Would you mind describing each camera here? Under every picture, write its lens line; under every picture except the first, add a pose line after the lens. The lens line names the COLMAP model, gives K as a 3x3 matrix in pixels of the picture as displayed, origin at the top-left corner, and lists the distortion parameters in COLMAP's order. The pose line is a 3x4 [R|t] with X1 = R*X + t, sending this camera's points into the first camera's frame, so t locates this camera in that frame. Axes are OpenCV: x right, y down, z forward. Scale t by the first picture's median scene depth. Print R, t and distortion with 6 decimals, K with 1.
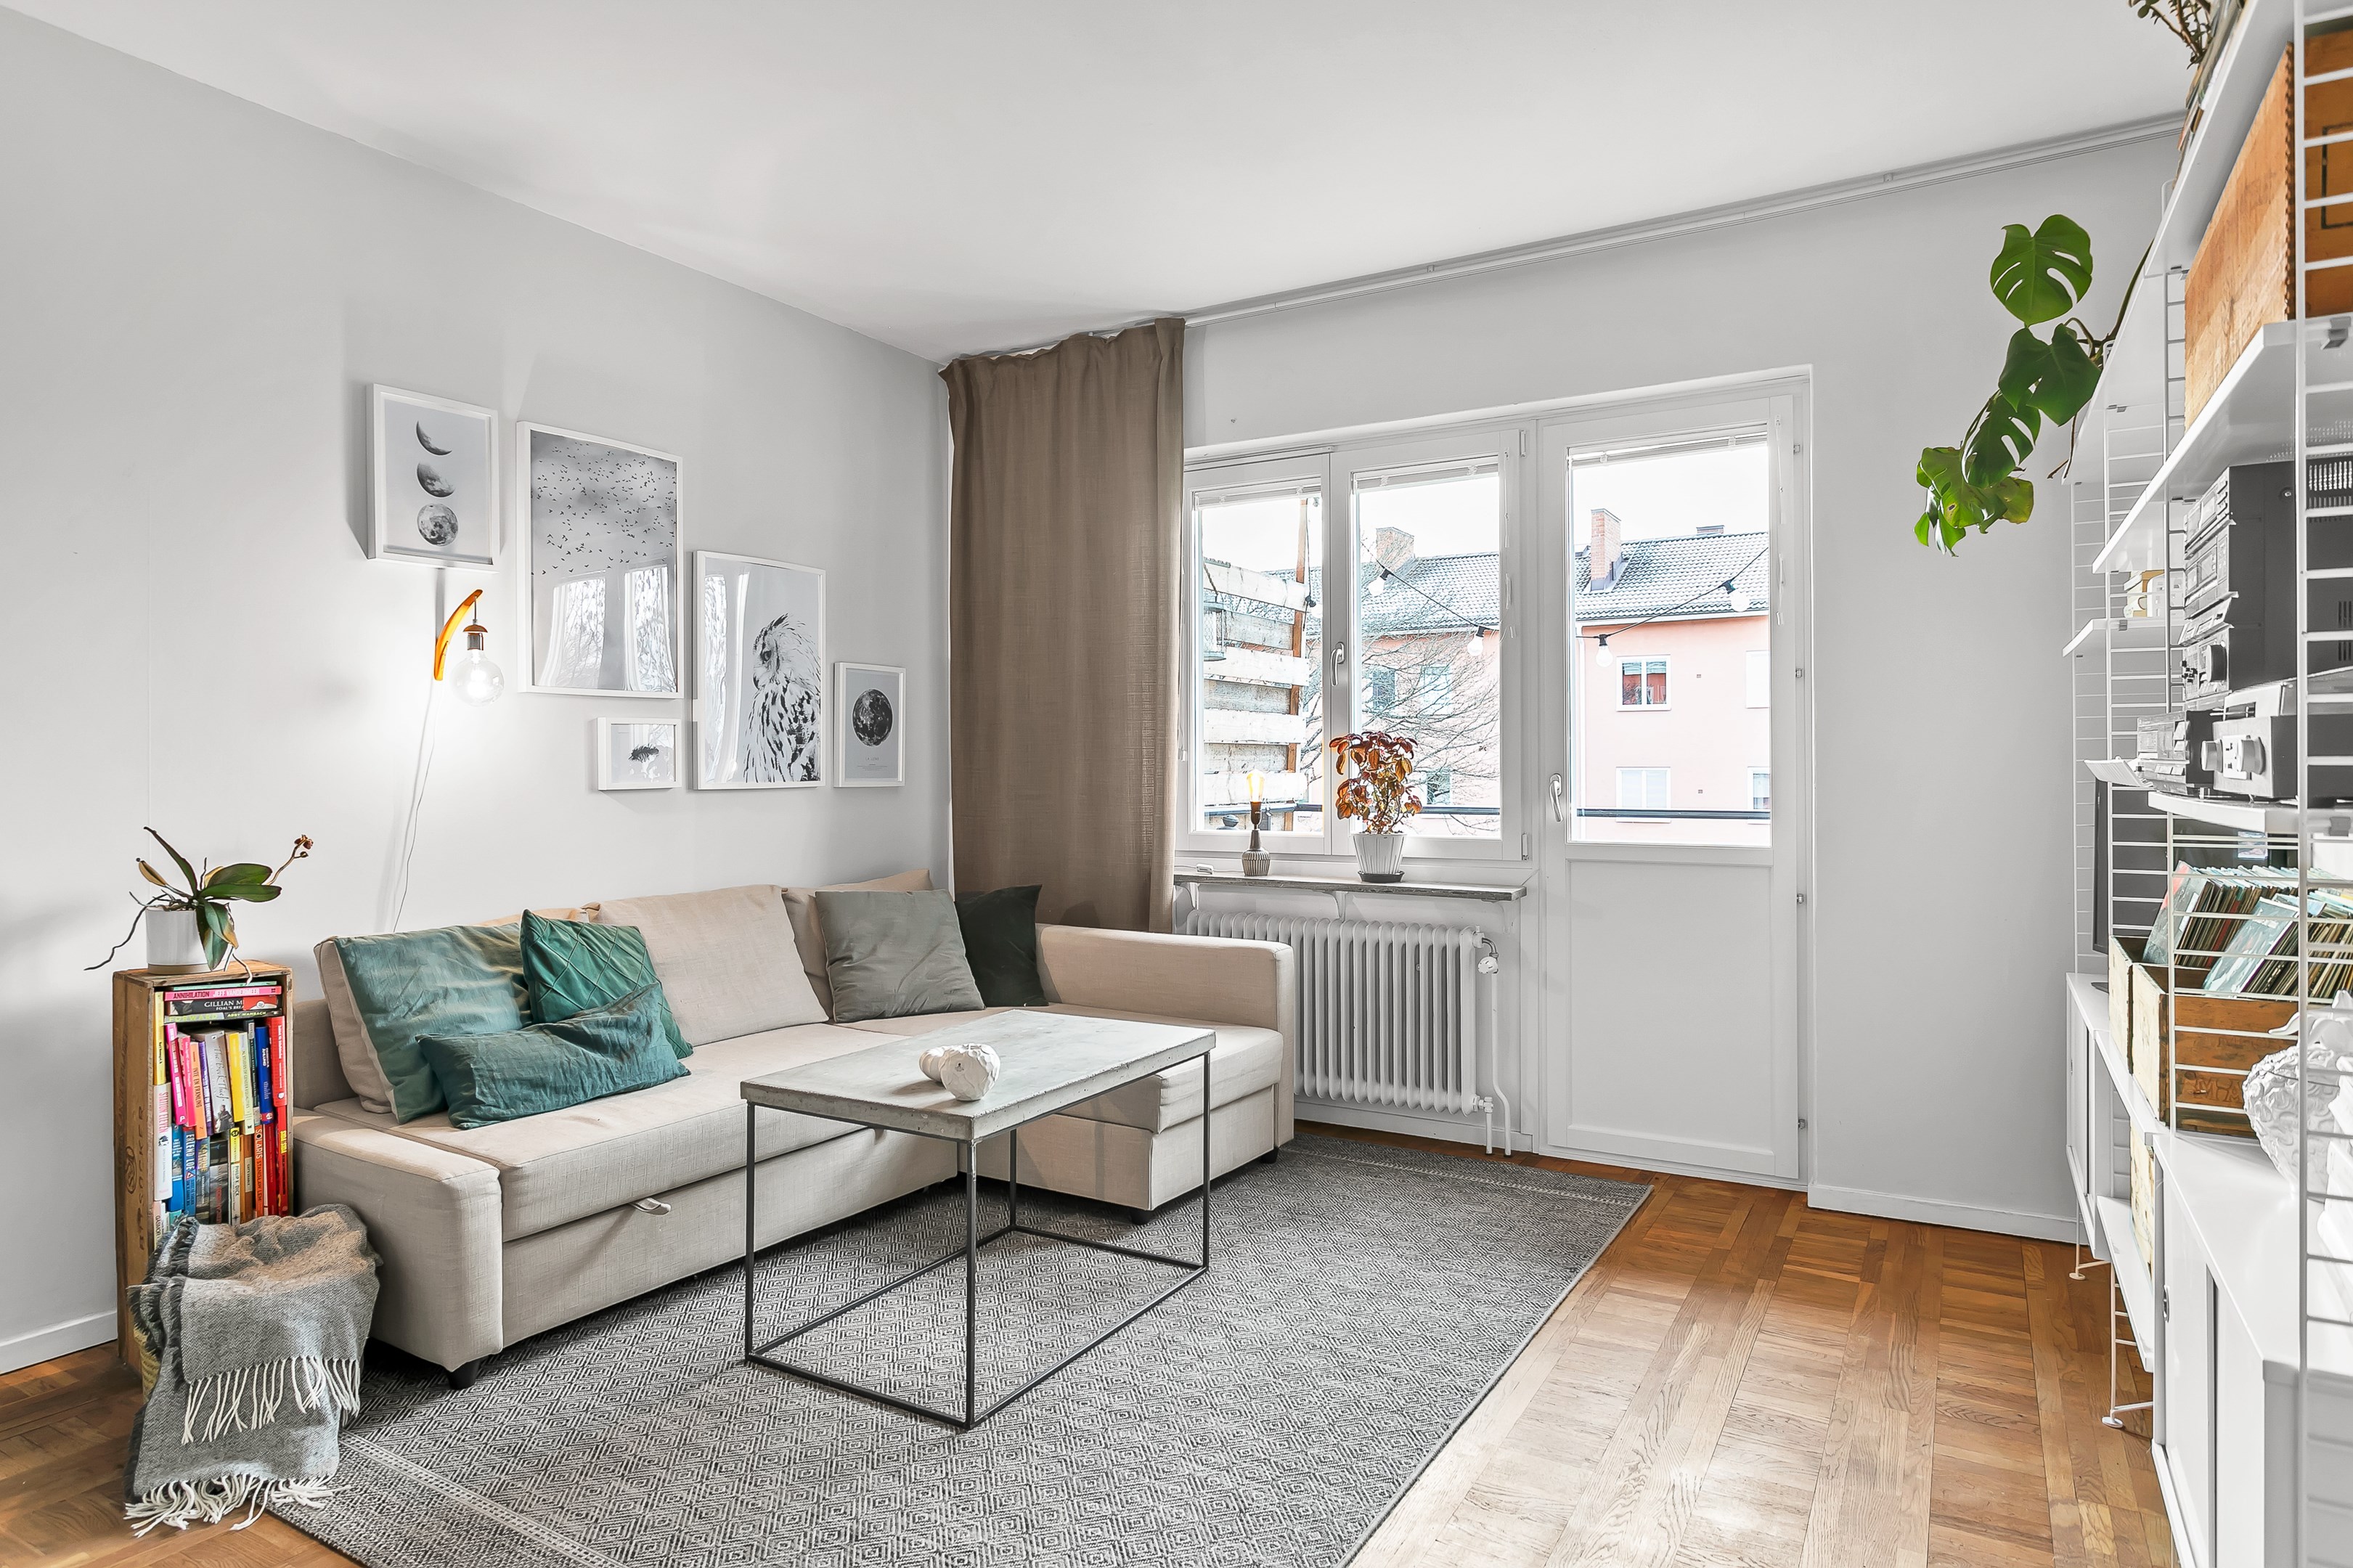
lens RADIAL K [[1373.3, 0, 1170.2], [0, 1373.3, 762.1], [0, 0, 1]] dist [-0.009445, 0.005889]
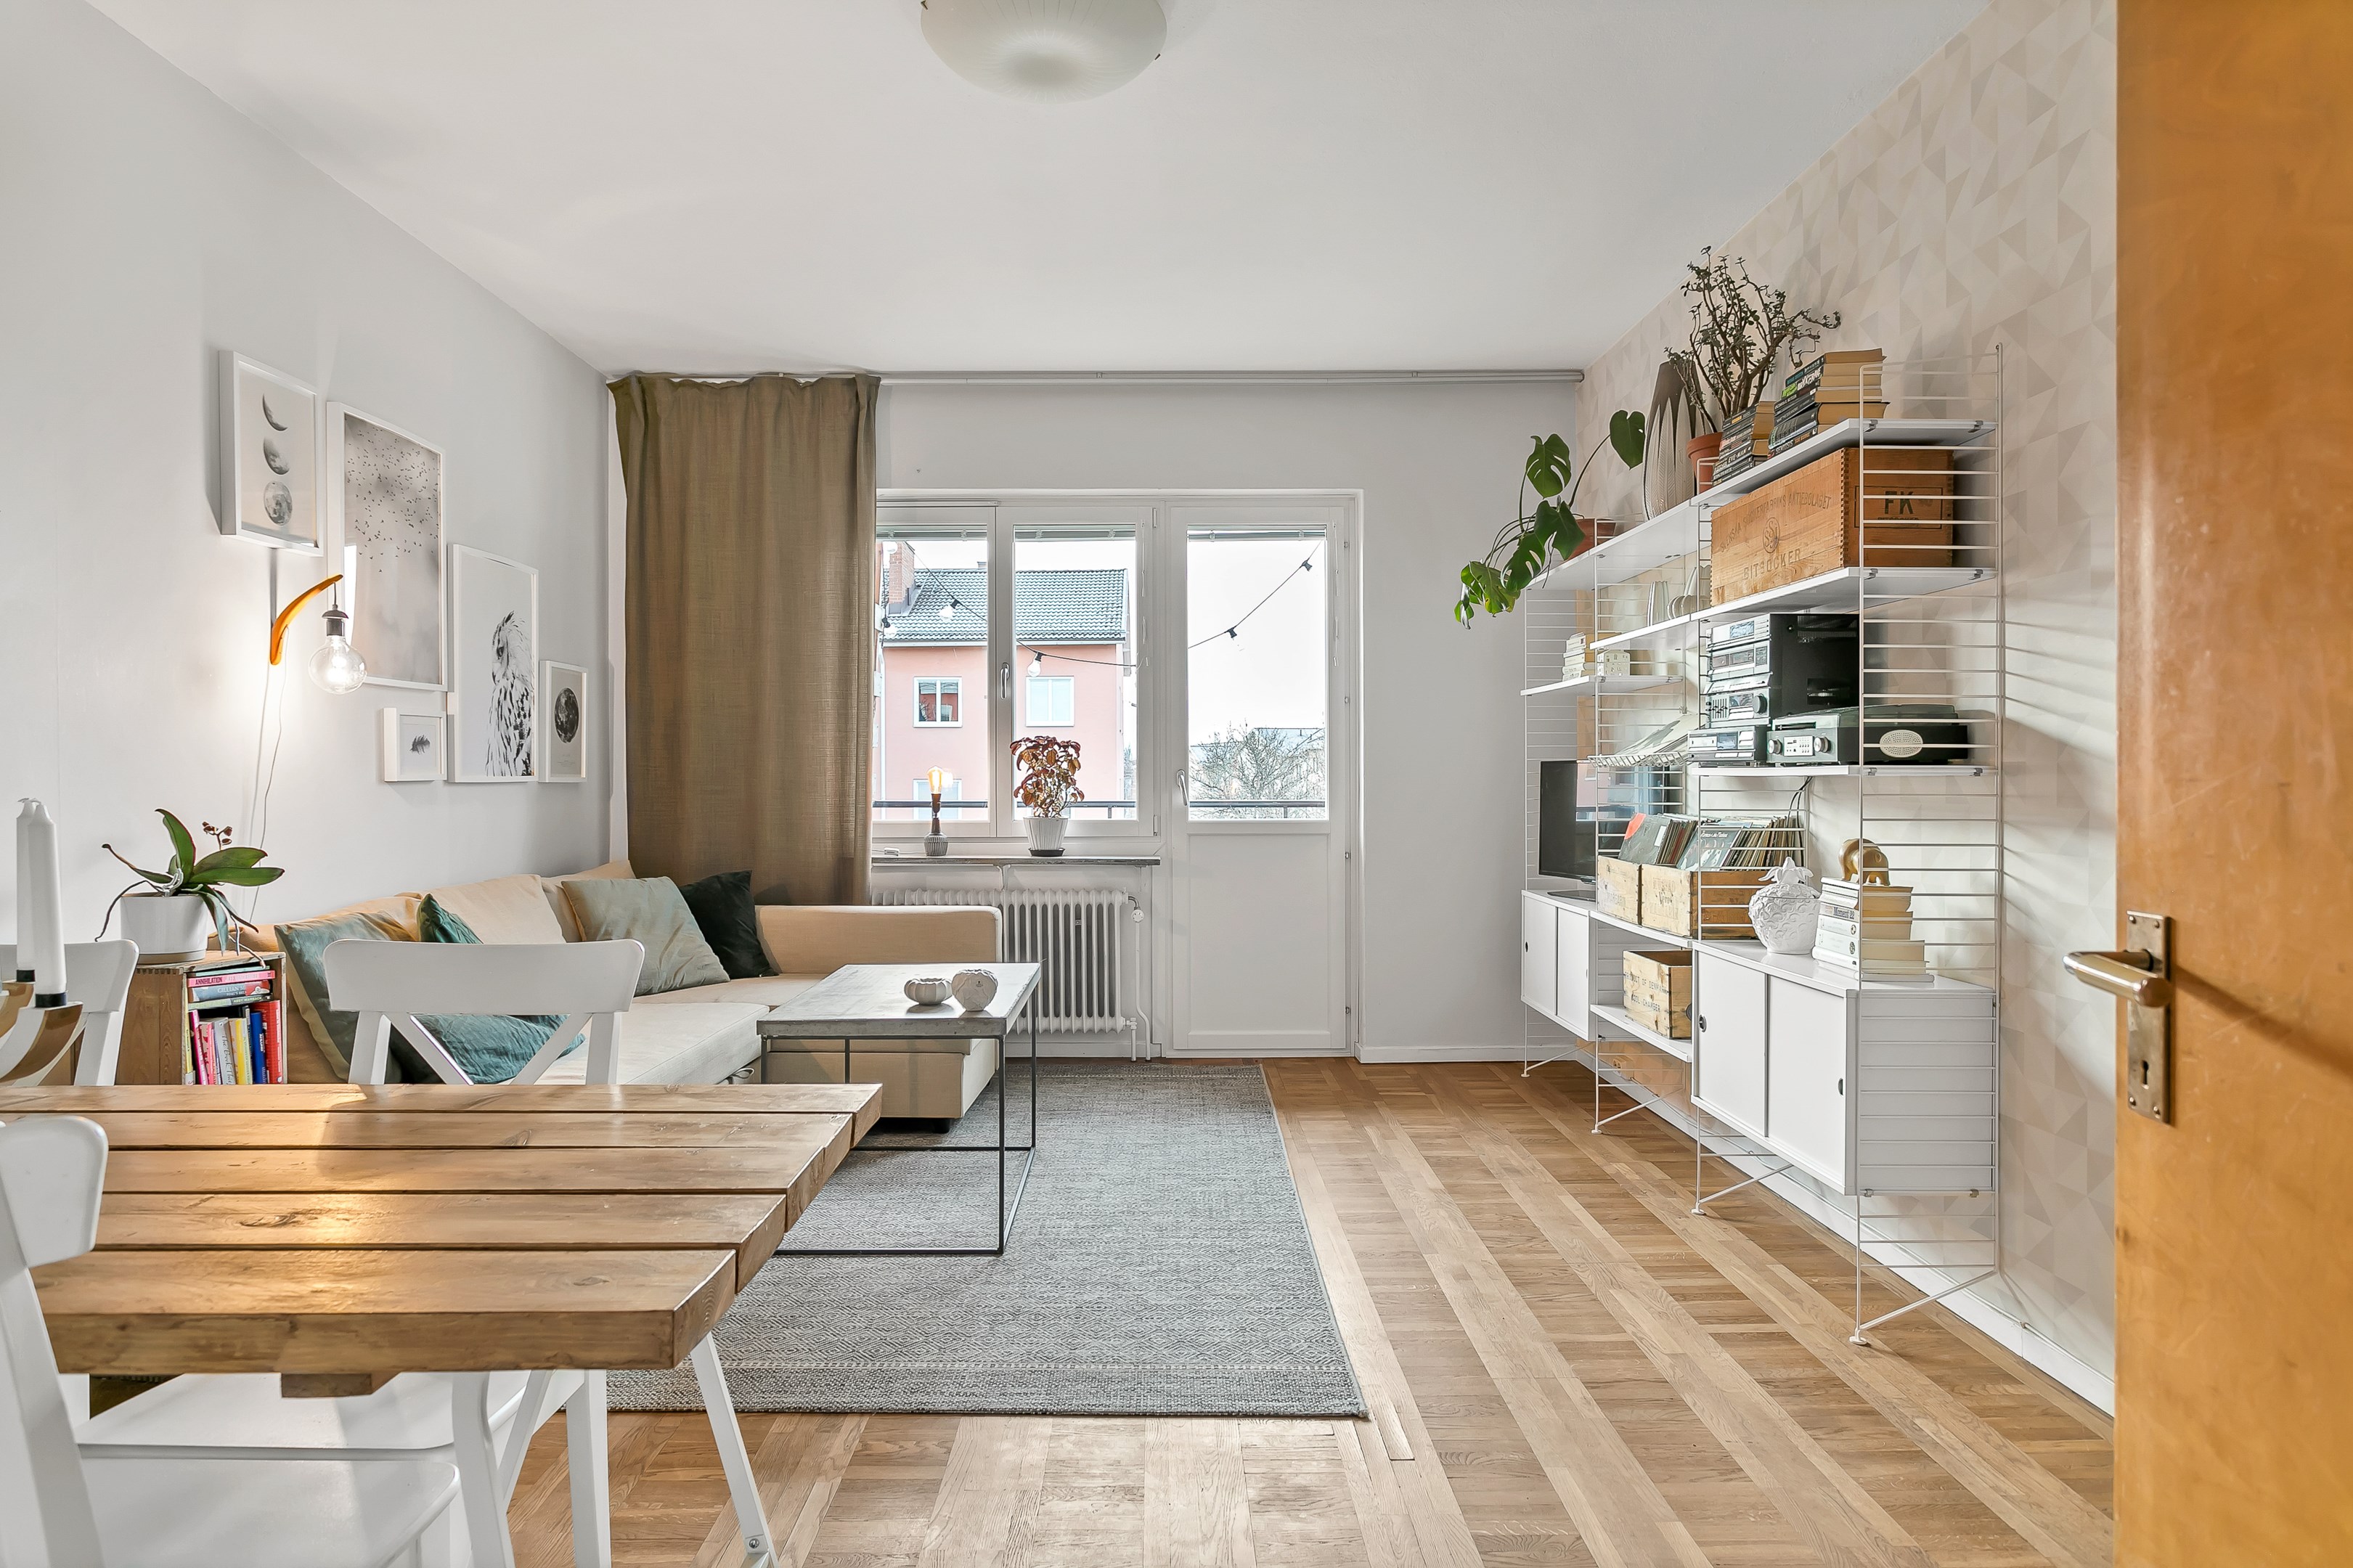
lens RADIAL K [[1373.3, 0, 1159.2], [0, 1373.3, 792.8], [0, 0, 1]] dist [-0.009445, 0.005889]
pose [[0.852031, -0.004679, 0.523471, -0.470520], [-0.000897, 0.999946, 0.010399, 0.018321], [-0.523491, -0.009330, 0.851980, -0.135744]]
